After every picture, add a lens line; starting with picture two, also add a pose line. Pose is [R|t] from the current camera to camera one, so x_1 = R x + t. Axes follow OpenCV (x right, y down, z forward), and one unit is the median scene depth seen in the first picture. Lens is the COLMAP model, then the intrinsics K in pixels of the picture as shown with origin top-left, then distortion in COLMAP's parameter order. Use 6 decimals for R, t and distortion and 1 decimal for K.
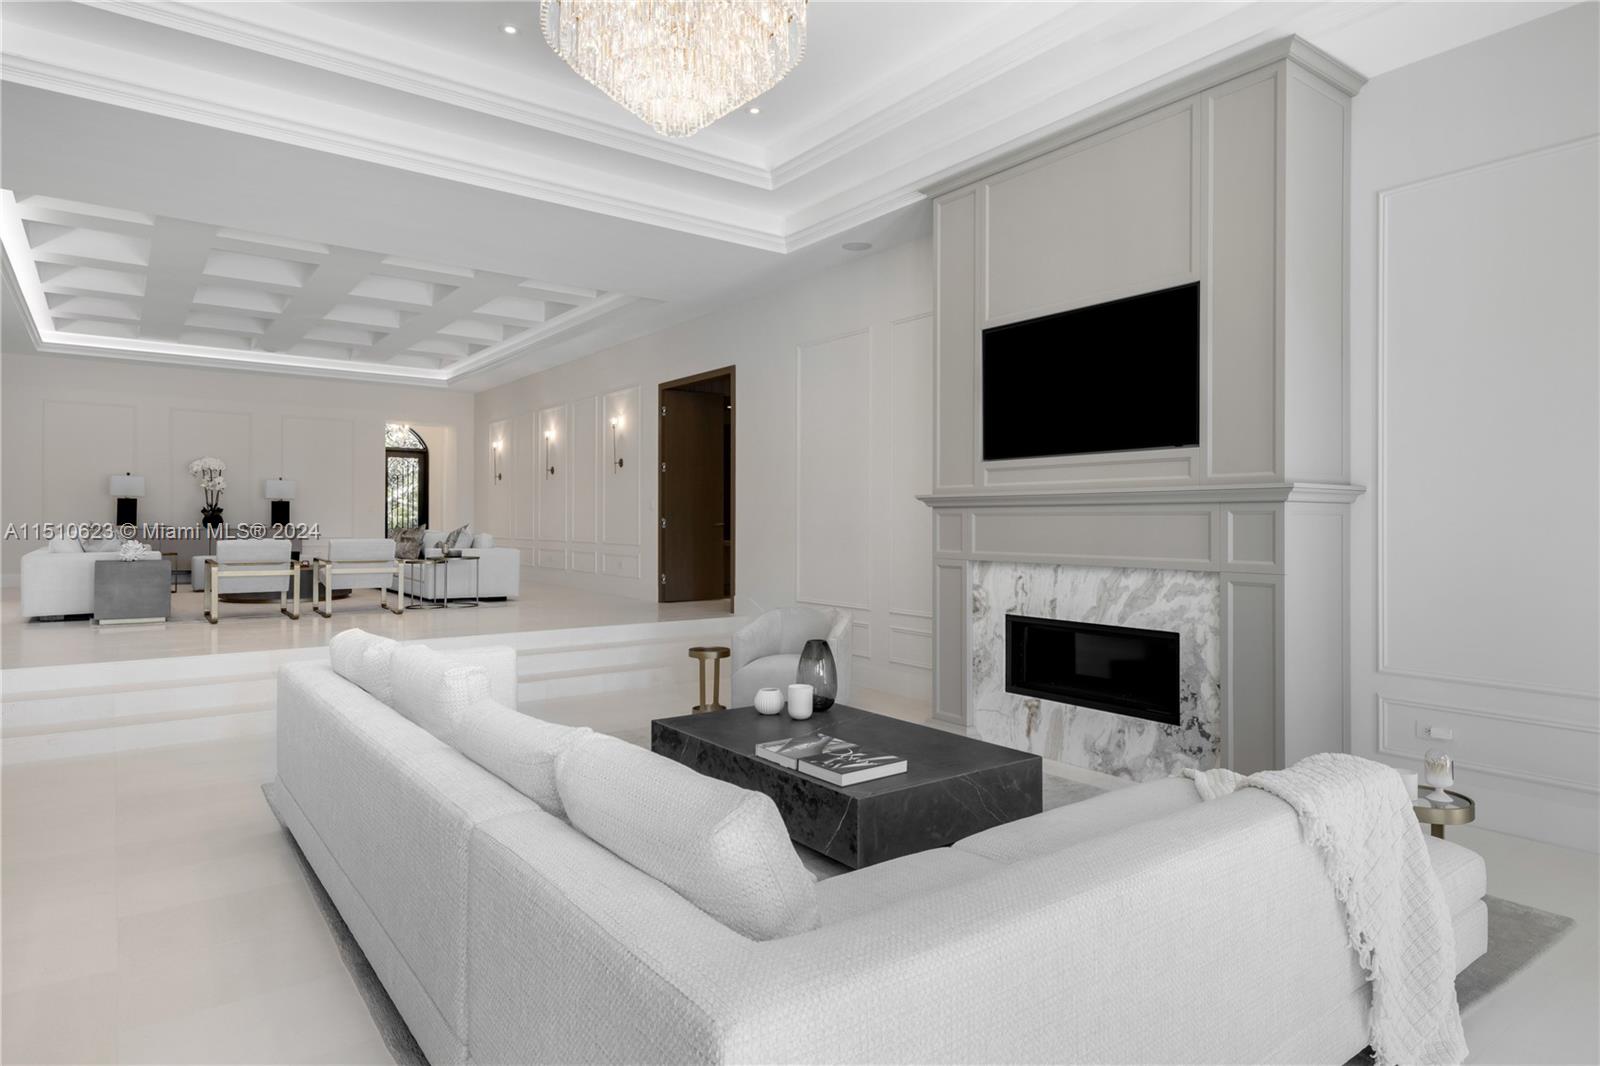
lens RADIAL K [[923.4, 0, 813.5], [0, 923.4, 540.5], [0, 0, 1]] dist [0.007897, -0.000526]
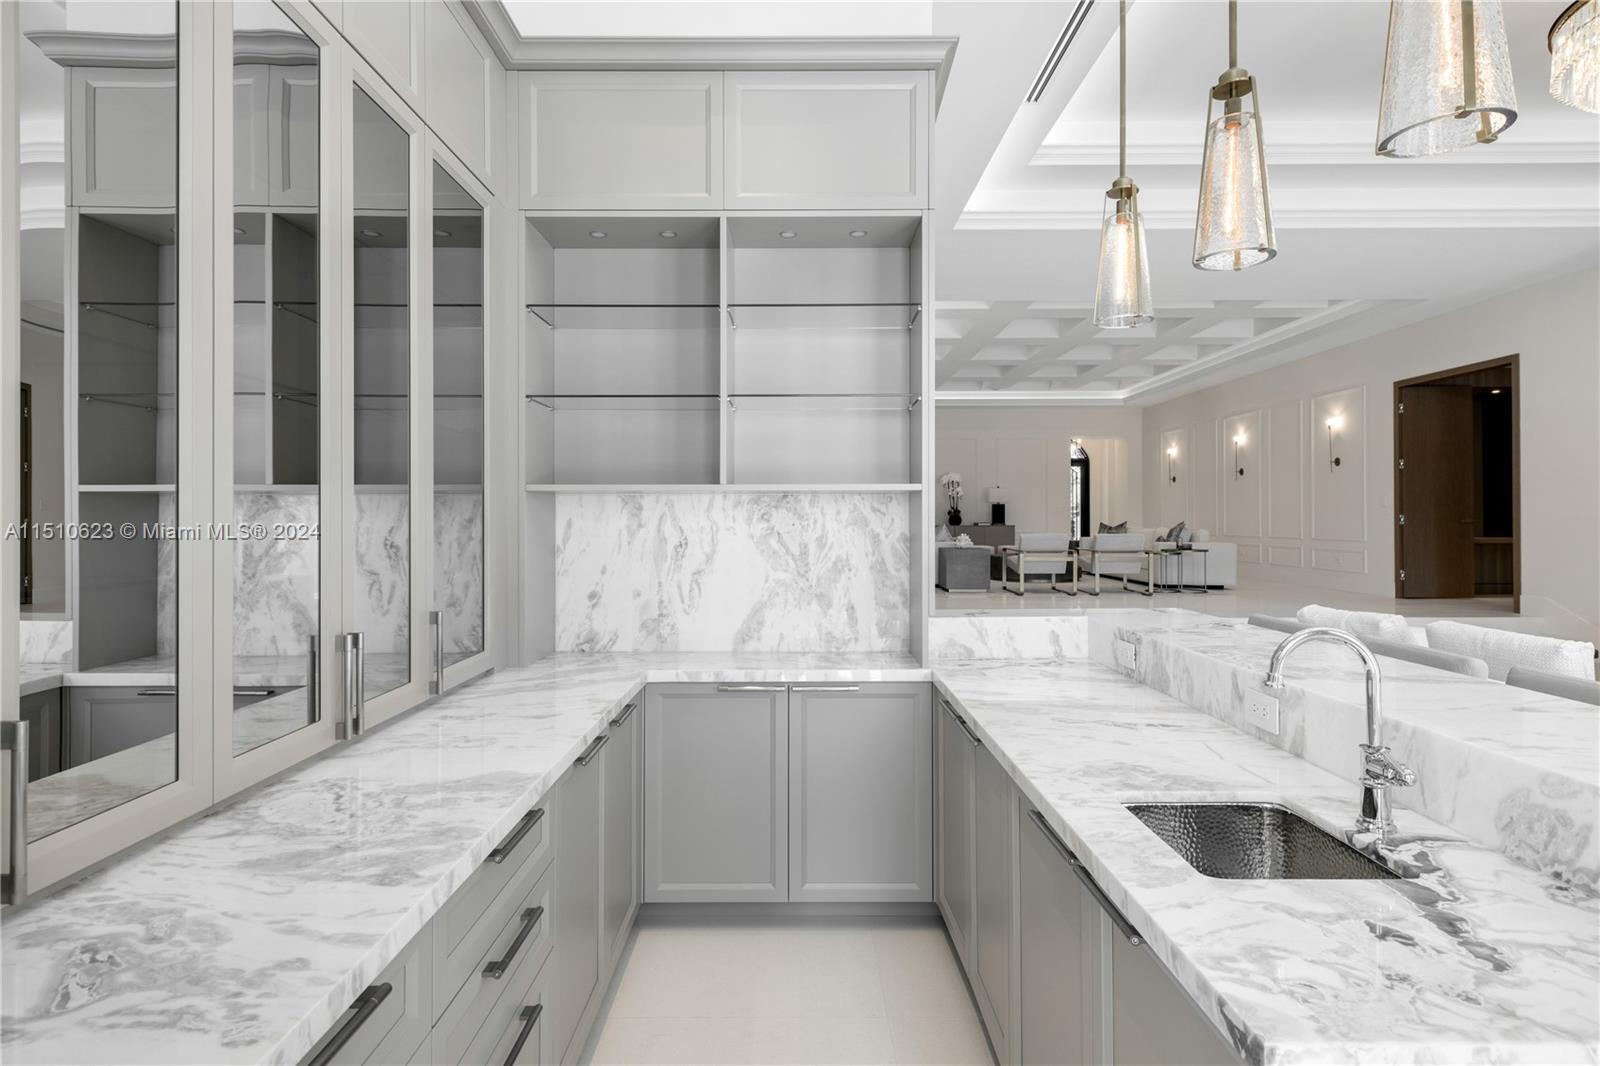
lens RADIAL K [[813.4, 0, 800.6], [0, 813.4, 519.7], [0, 0, 1]] dist [0.024926, -0.002519]
pose [[0.803481, -0.005493, -0.595305, -0.150982], [-0.005585, 0.999844, -0.016764, 0.000334], [0.595304, 0.016794, 0.803325, -0.109048]]
